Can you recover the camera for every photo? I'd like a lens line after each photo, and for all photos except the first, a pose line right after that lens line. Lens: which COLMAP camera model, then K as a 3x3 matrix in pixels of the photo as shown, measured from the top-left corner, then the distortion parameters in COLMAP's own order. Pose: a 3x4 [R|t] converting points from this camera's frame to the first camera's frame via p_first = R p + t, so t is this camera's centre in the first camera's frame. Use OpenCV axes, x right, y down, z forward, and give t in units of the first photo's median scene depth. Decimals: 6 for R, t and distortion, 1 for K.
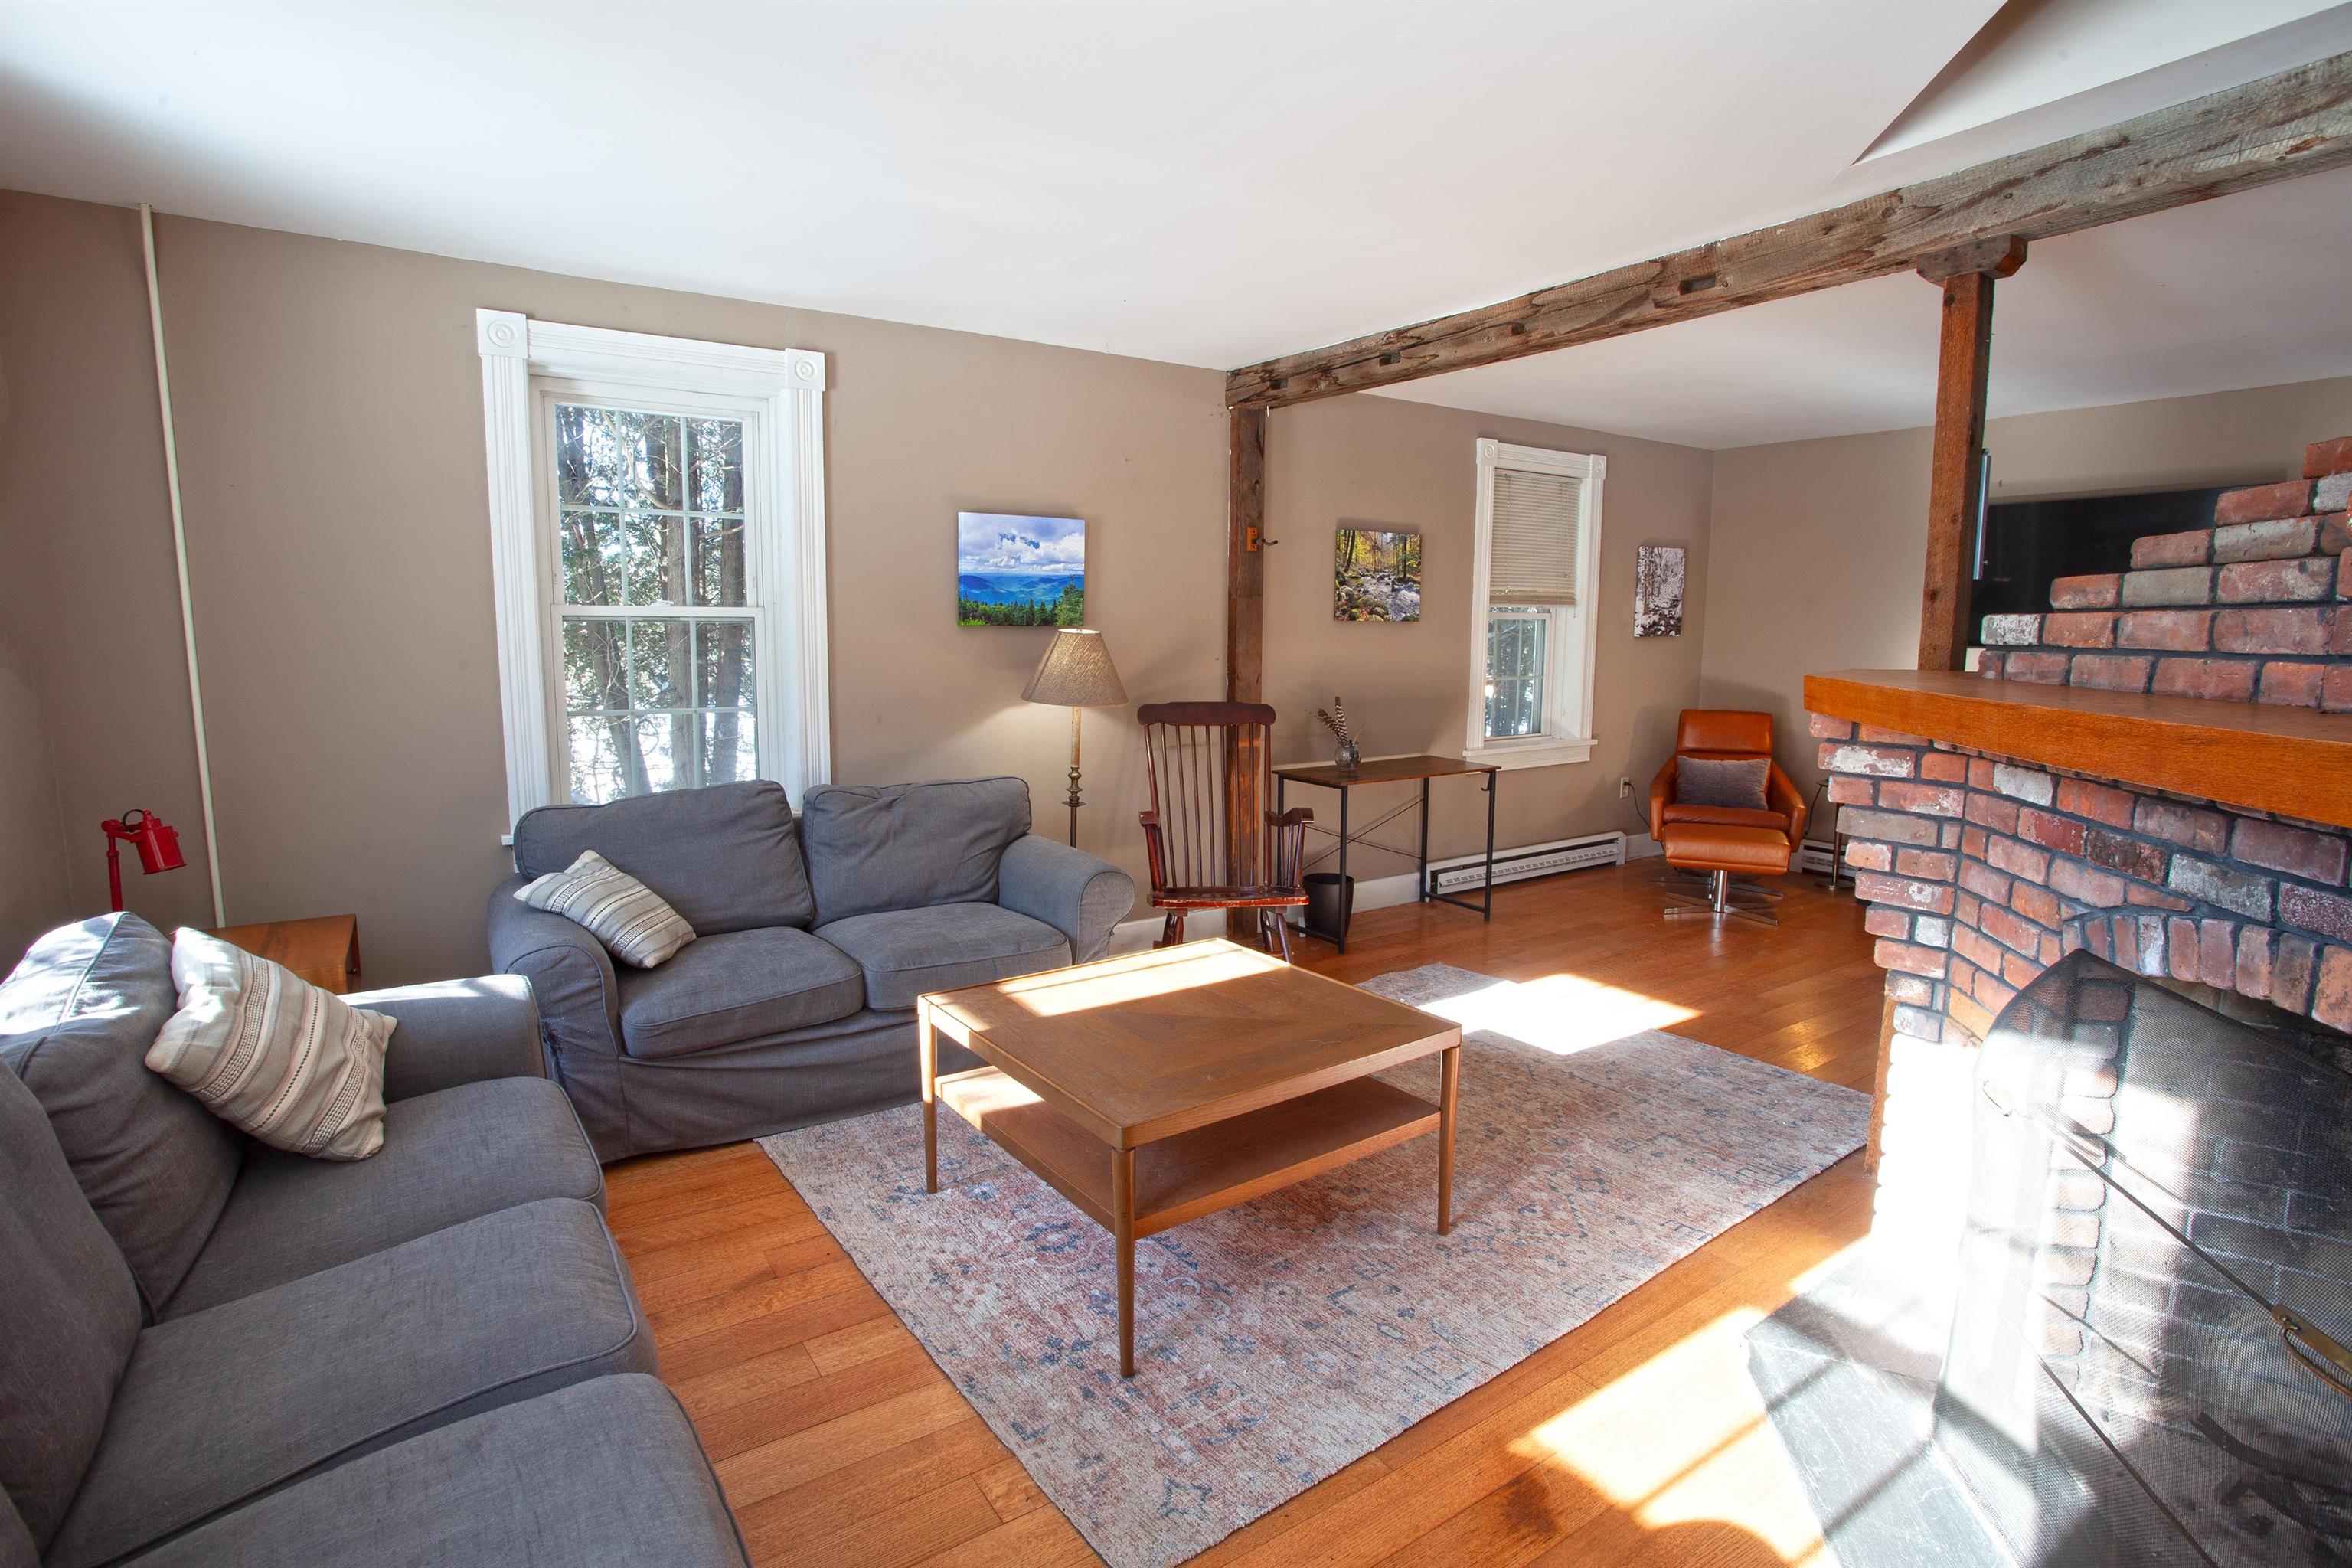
lens RADIAL K [[1202.9, 0, 1195.5], [0, 1202.9, 769.4], [0, 0, 1]] dist [-0.006004, 0.001484]
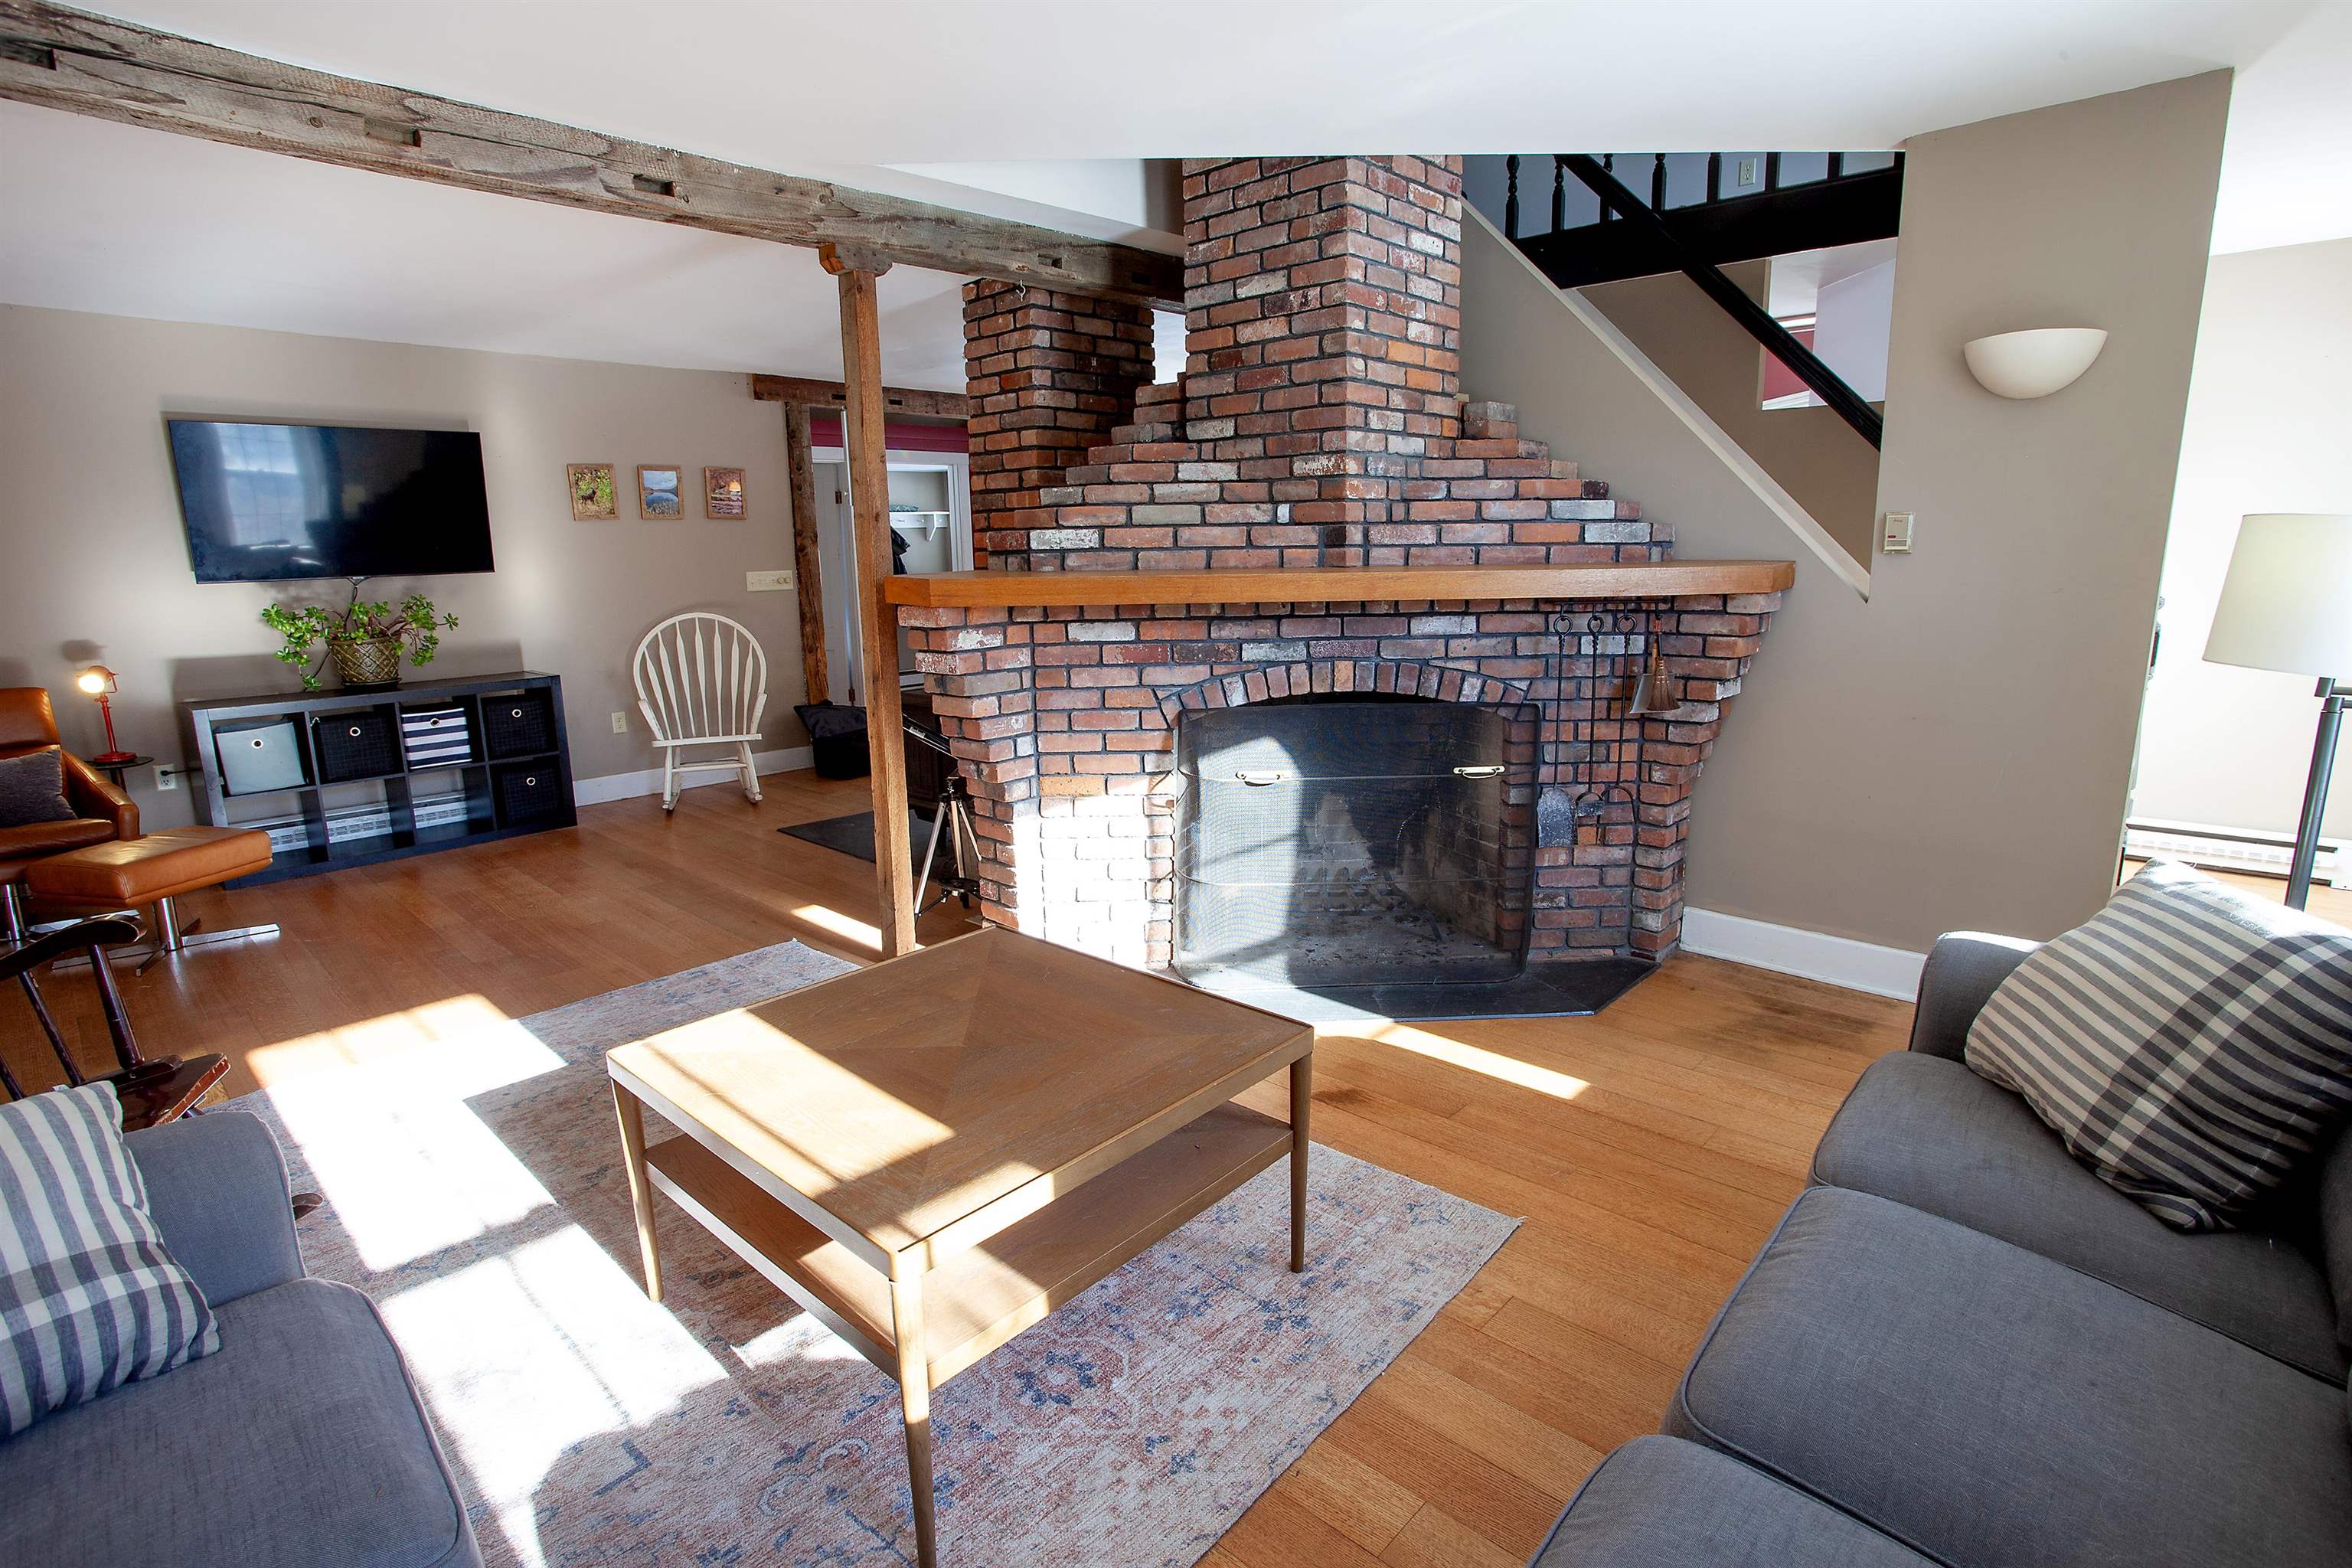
lens RADIAL K [[1202.9, 0, 1183.8], [0, 1202.9, 737.0], [0, 0, 1]] dist [-0.006004, 0.001484]
pose [[-0.226551, -0.155953, 0.961433, -0.724787], [0.134866, 0.972567, 0.189539, -0.110356], [-0.964617, 0.172605, -0.199303, 0.937109]]
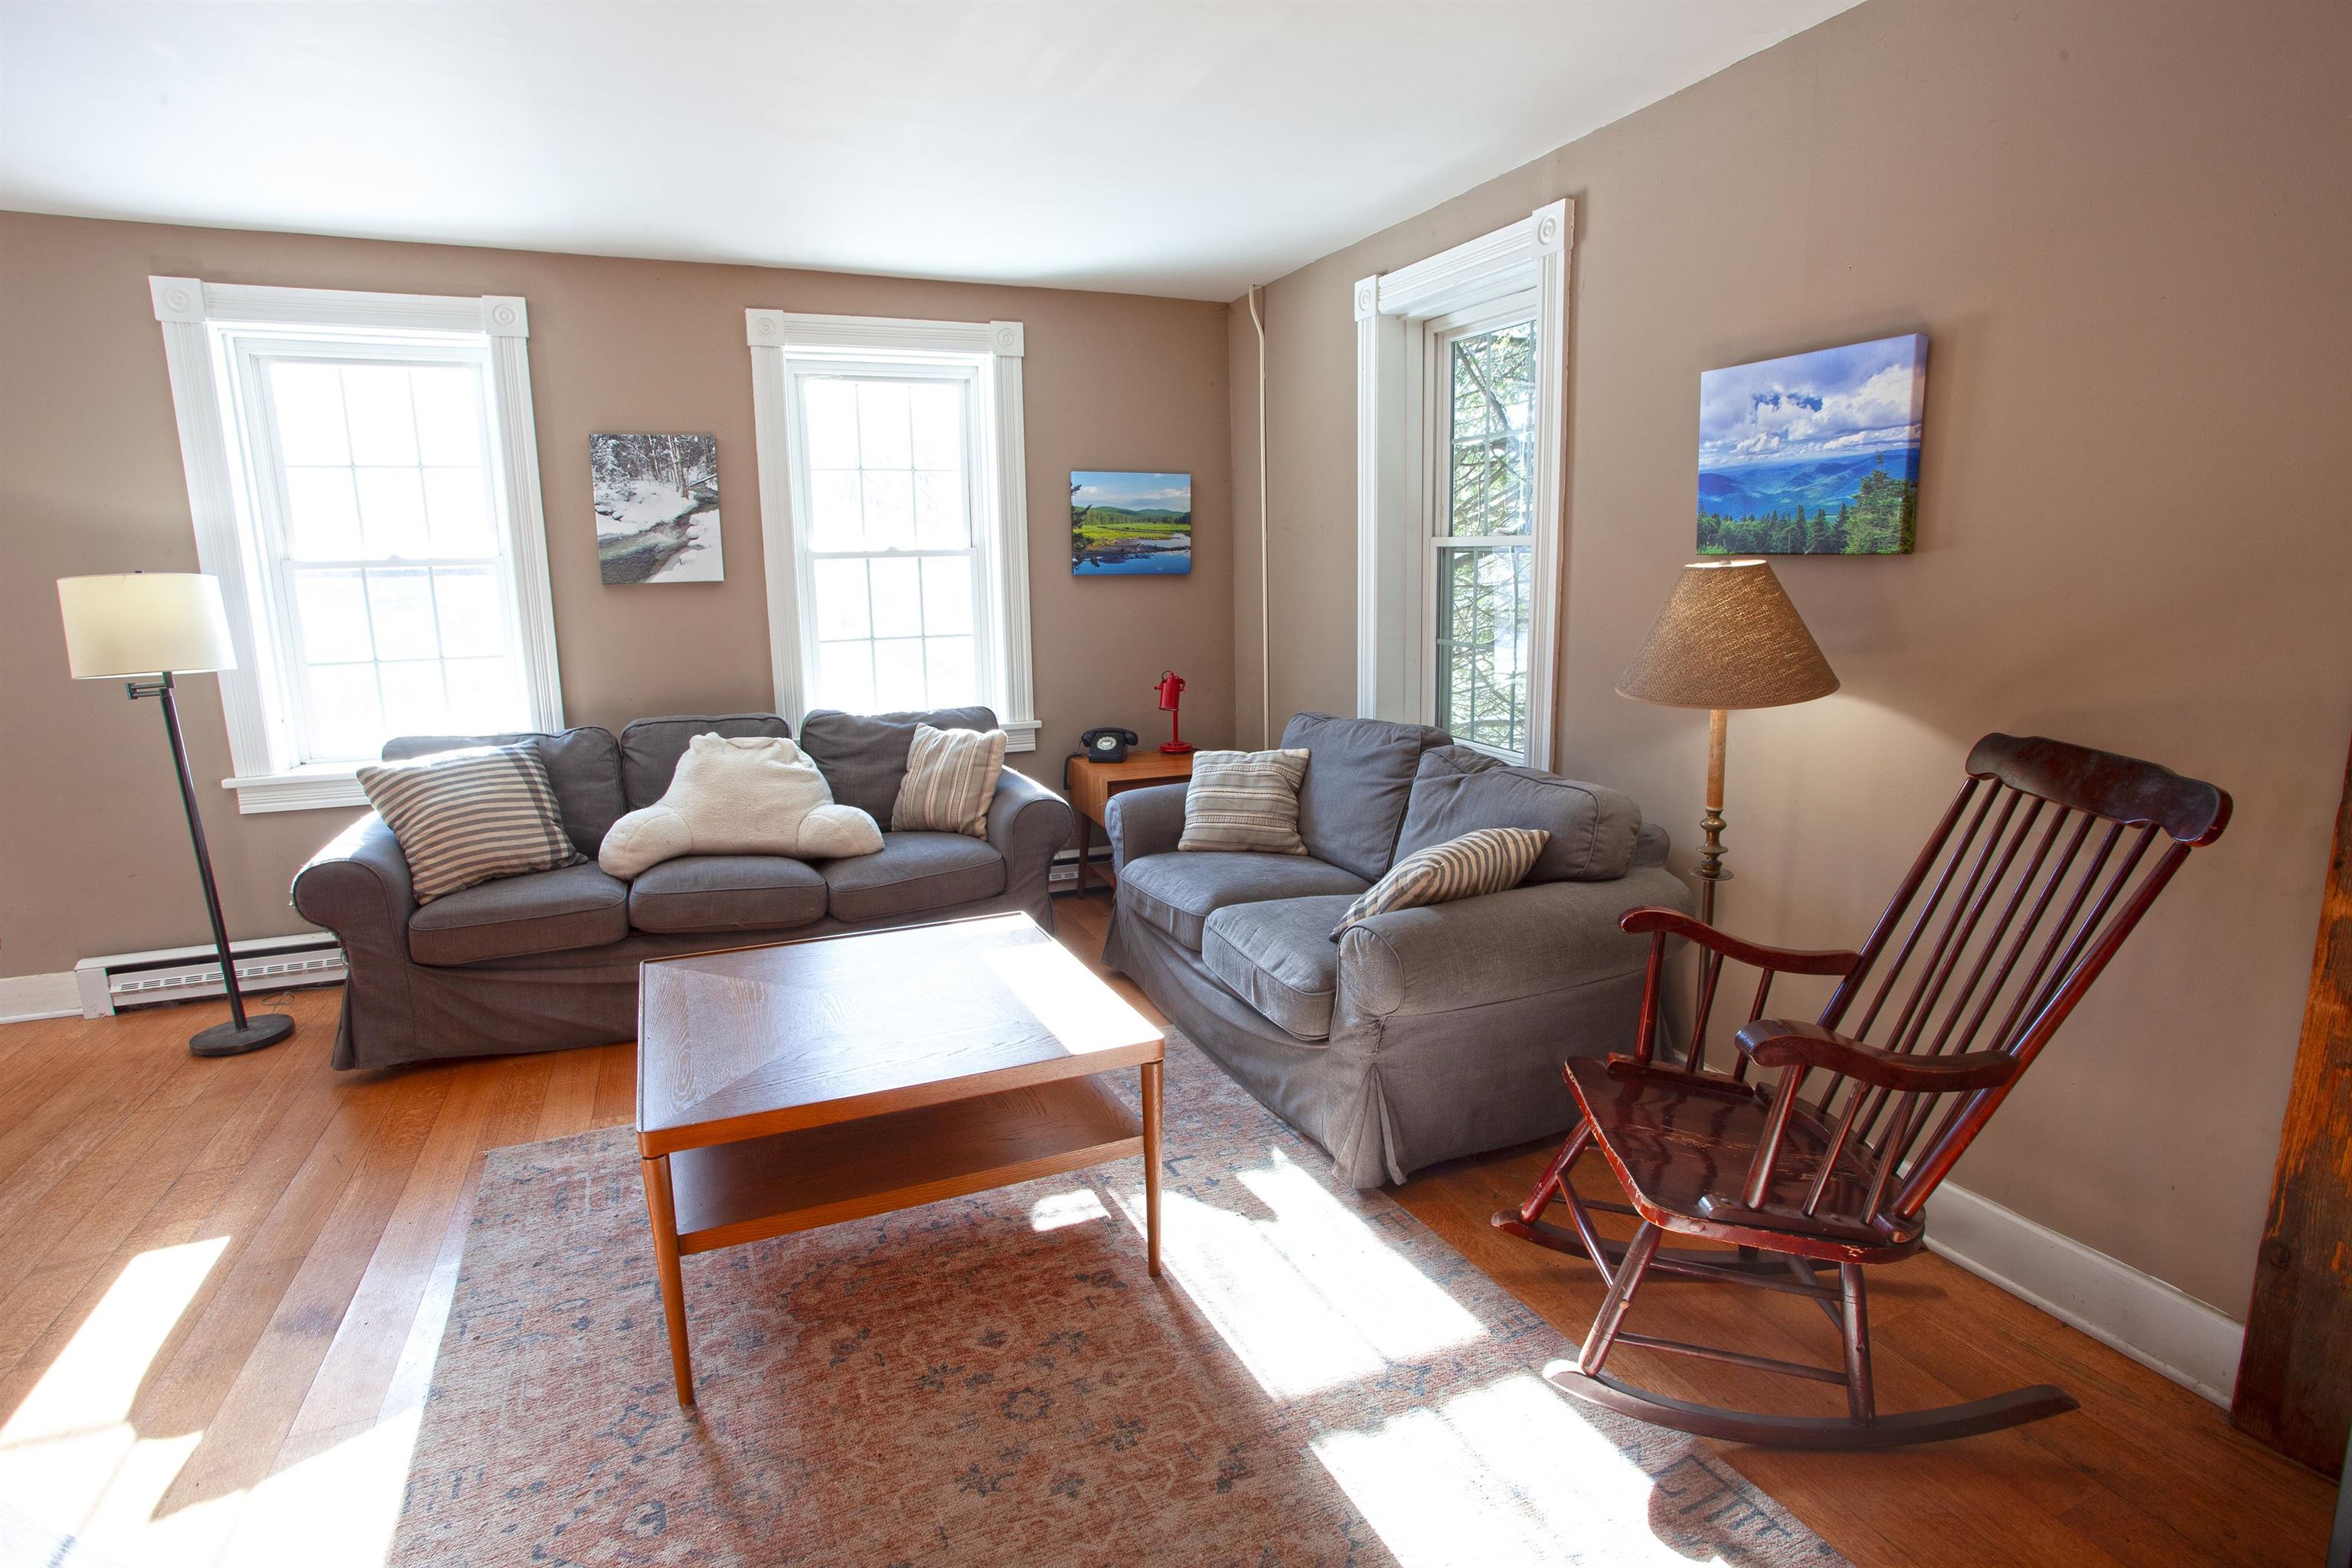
lens RADIAL K [[1135.7, 0, 1177.6], [0, 1135.7, 774.9], [0, 0, 1]] dist [-0.015301, 0.001934]
pose [[-0.215583, 0.192770, -0.957269, 0.694447], [-0.095895, 0.971403, 0.217212, -0.165292], [0.971765, 0.138624, -0.190933, 1.297738]]
